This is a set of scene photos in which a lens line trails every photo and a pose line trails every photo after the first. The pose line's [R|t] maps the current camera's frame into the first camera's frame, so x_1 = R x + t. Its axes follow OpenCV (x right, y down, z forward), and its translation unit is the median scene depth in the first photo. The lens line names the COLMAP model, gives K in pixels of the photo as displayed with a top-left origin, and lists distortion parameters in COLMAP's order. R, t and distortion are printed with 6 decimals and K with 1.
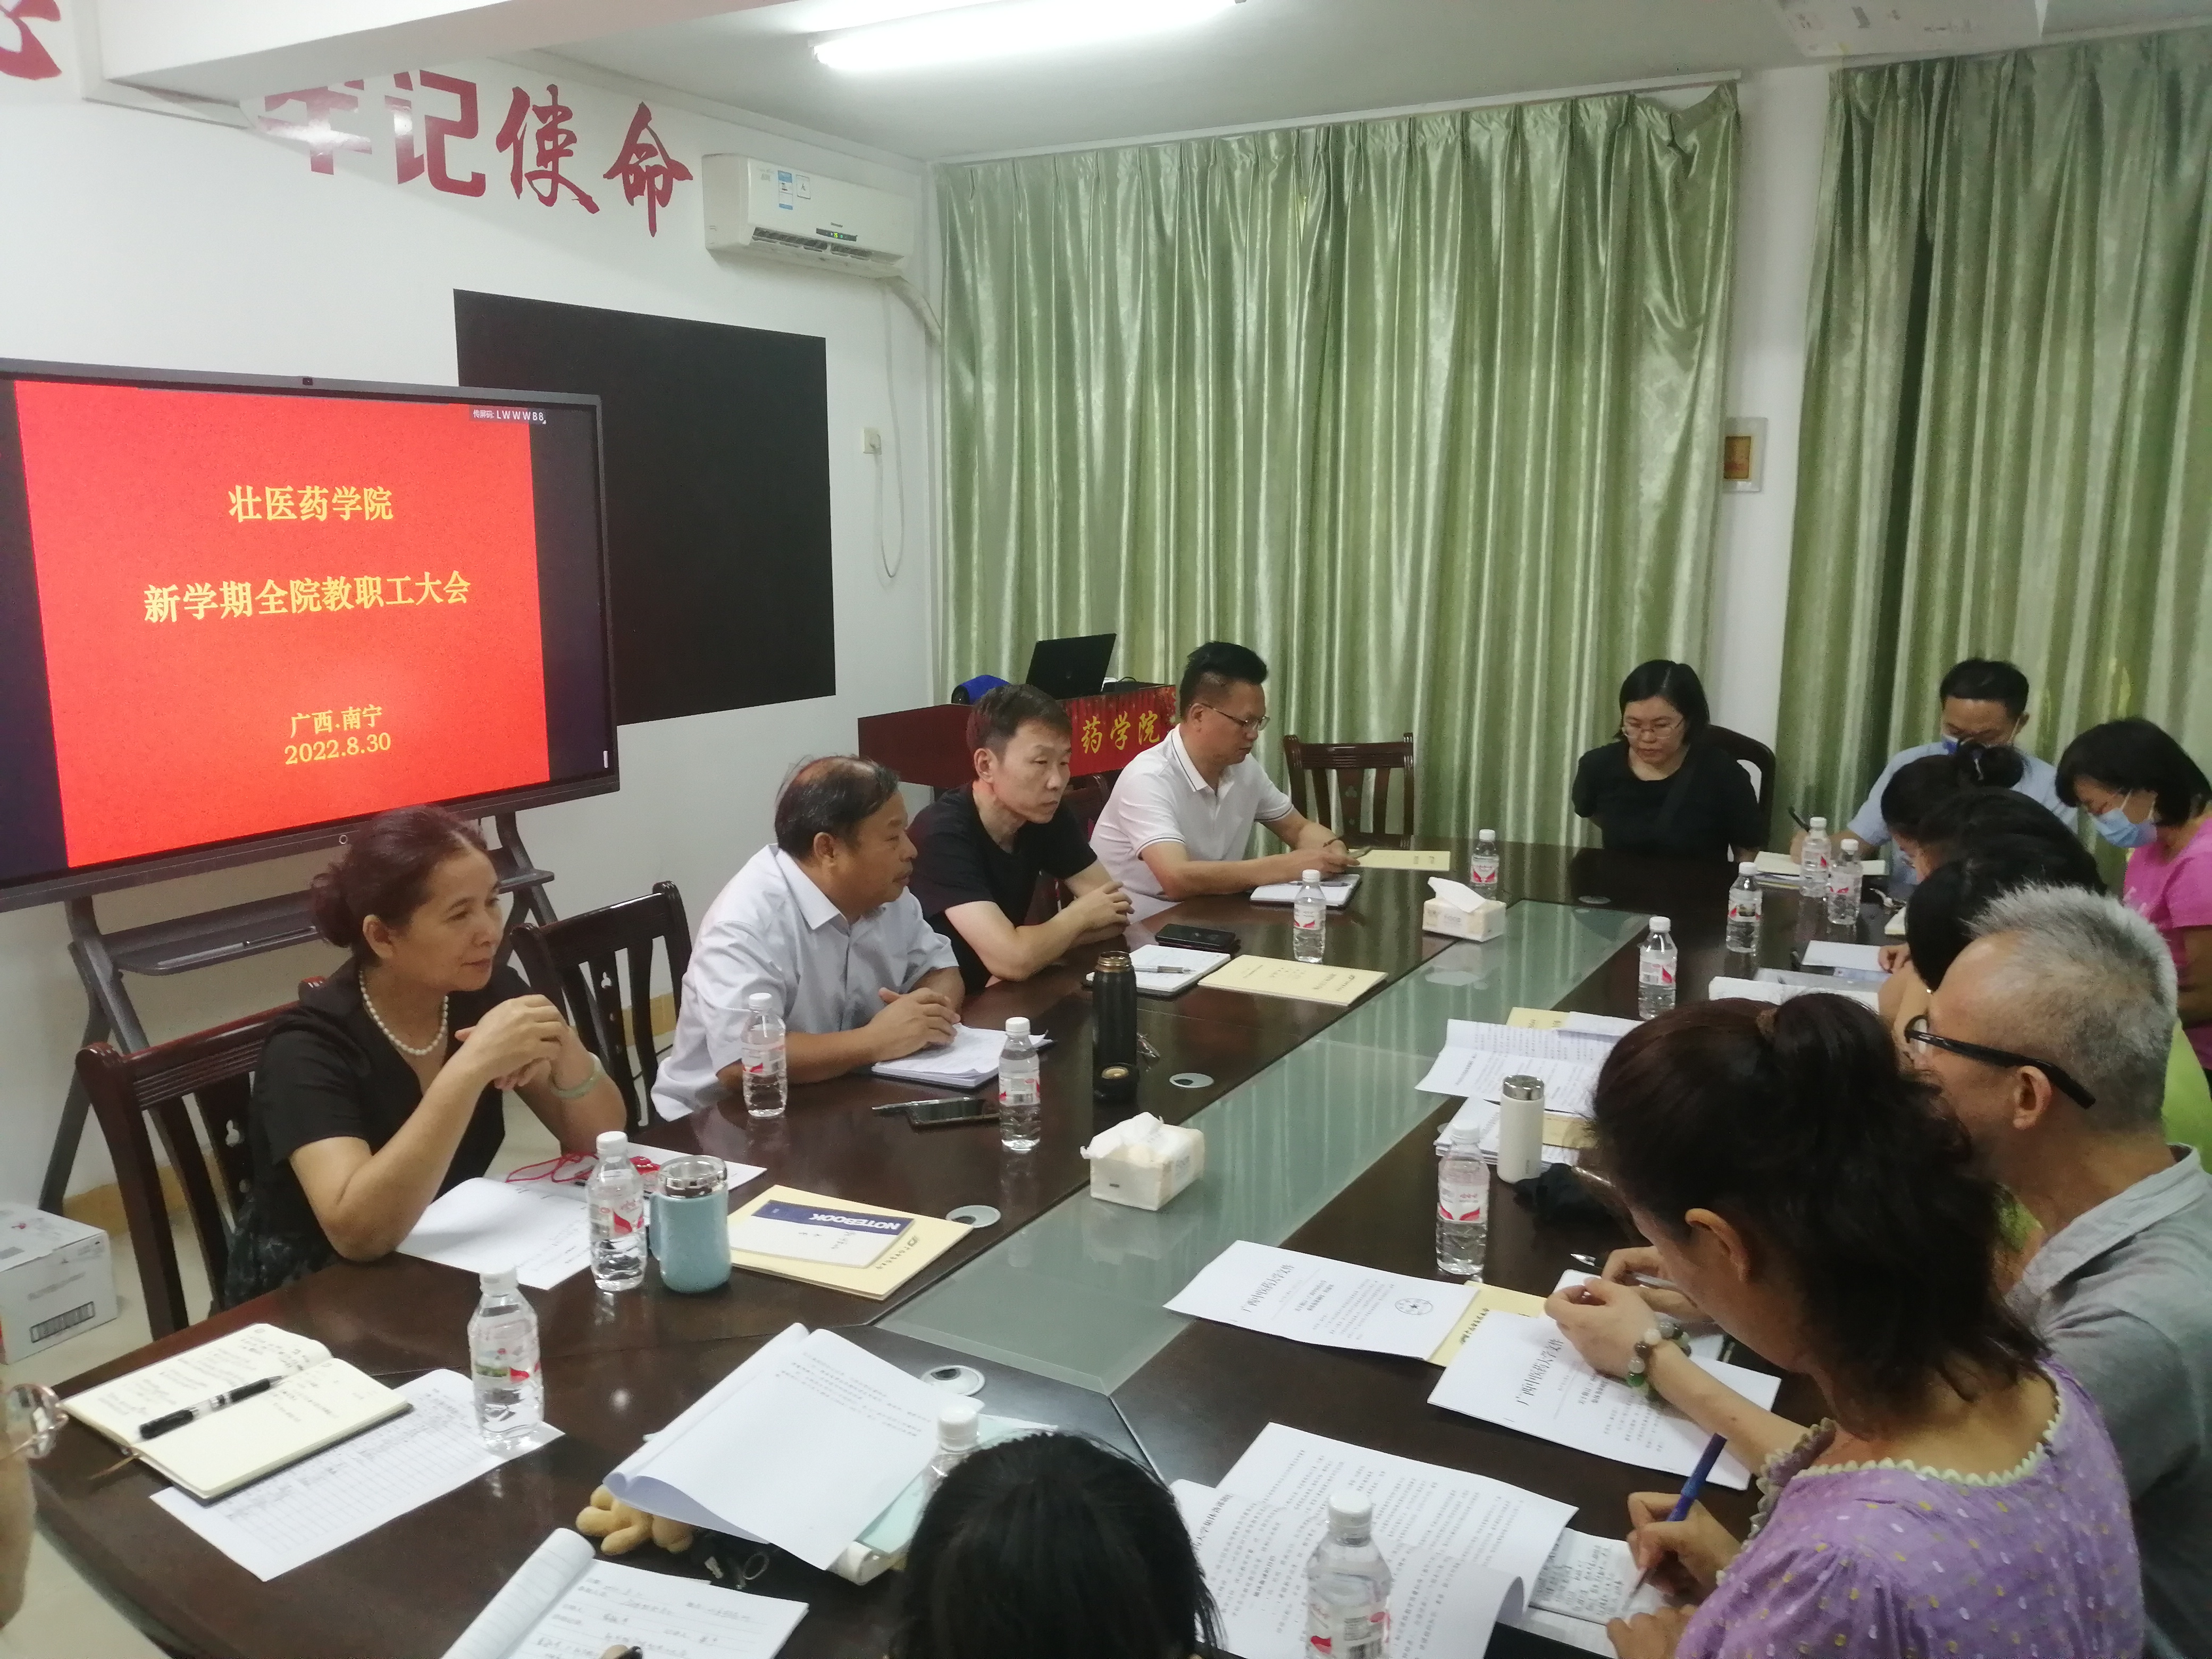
lens RADIAL K [[1703.7, 0, 1089.9], [0, 1703.7, 827.7], [0, 0, 1]] dist [-0.008548, -0.001650]
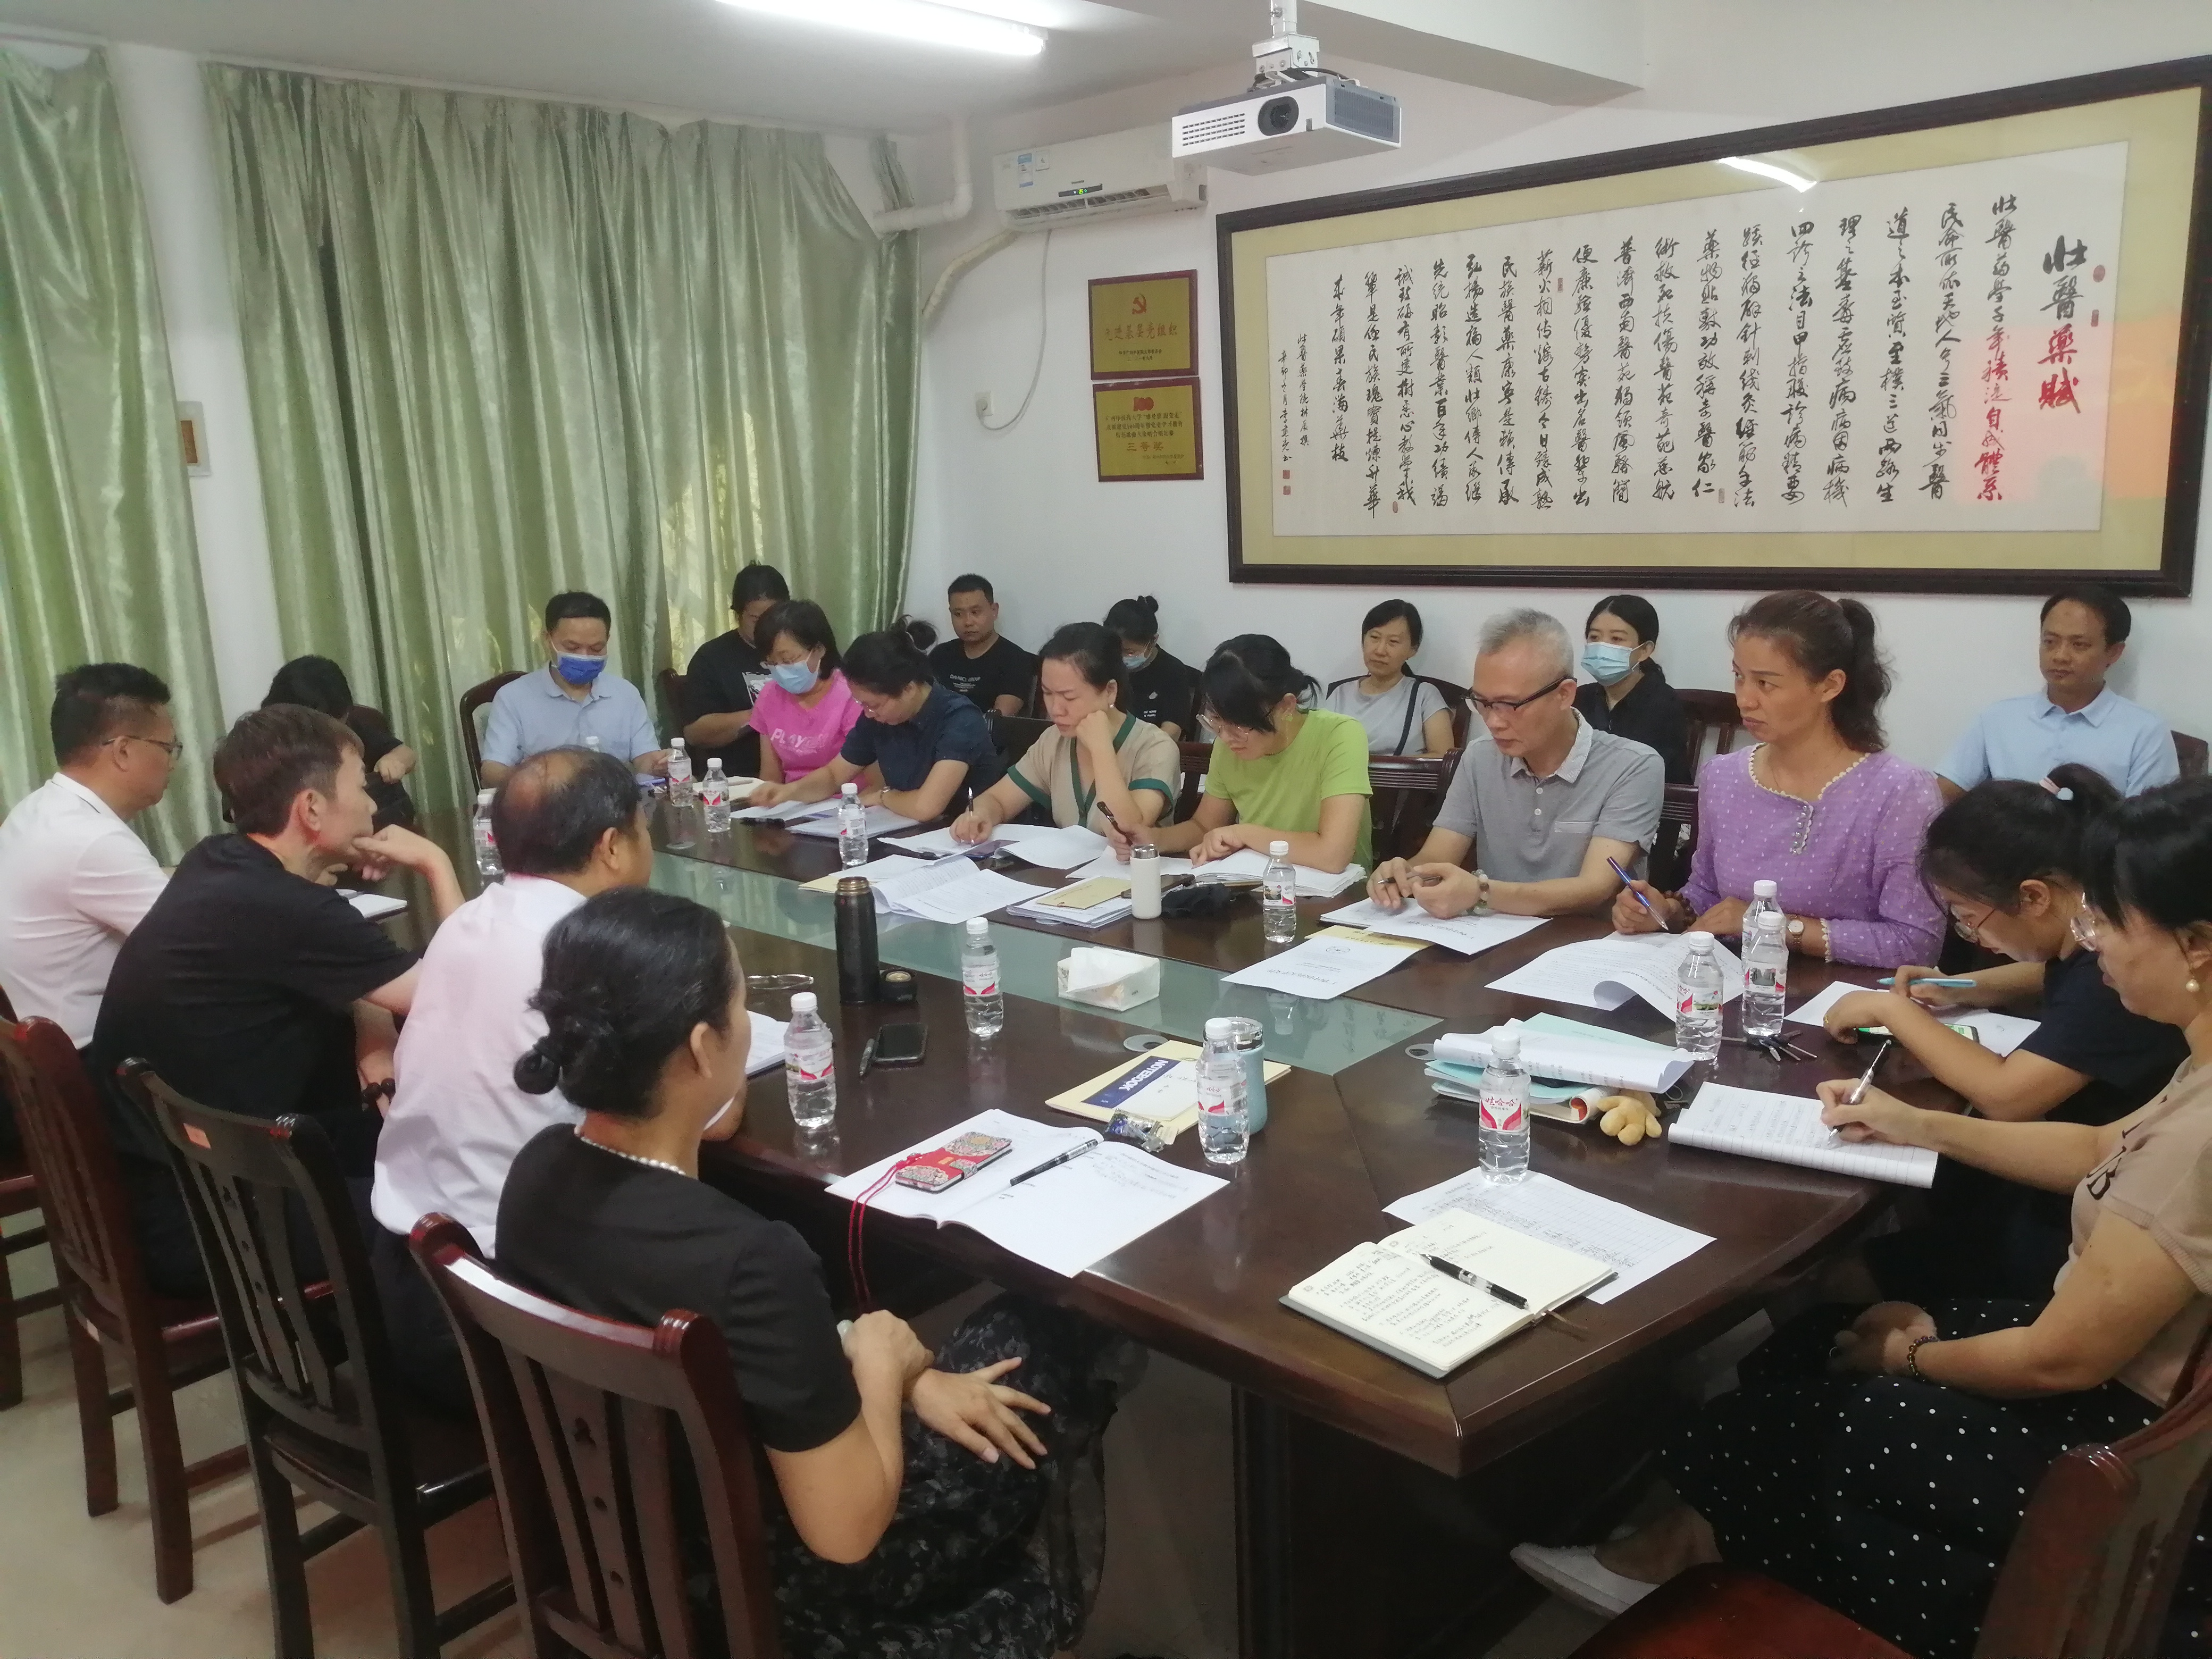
lens RADIAL K [[1703.7, 0, 1093.2], [0, 1703.7, 827.8], [0, 0, 1]] dist [-0.008548, -0.001650]
pose [[0.222083, -0.215248, 0.950972, -1.184179], [0.223311, 0.960632, 0.165284, -0.120176], [-0.949111, 0.175656, 0.261407, 0.706992]]
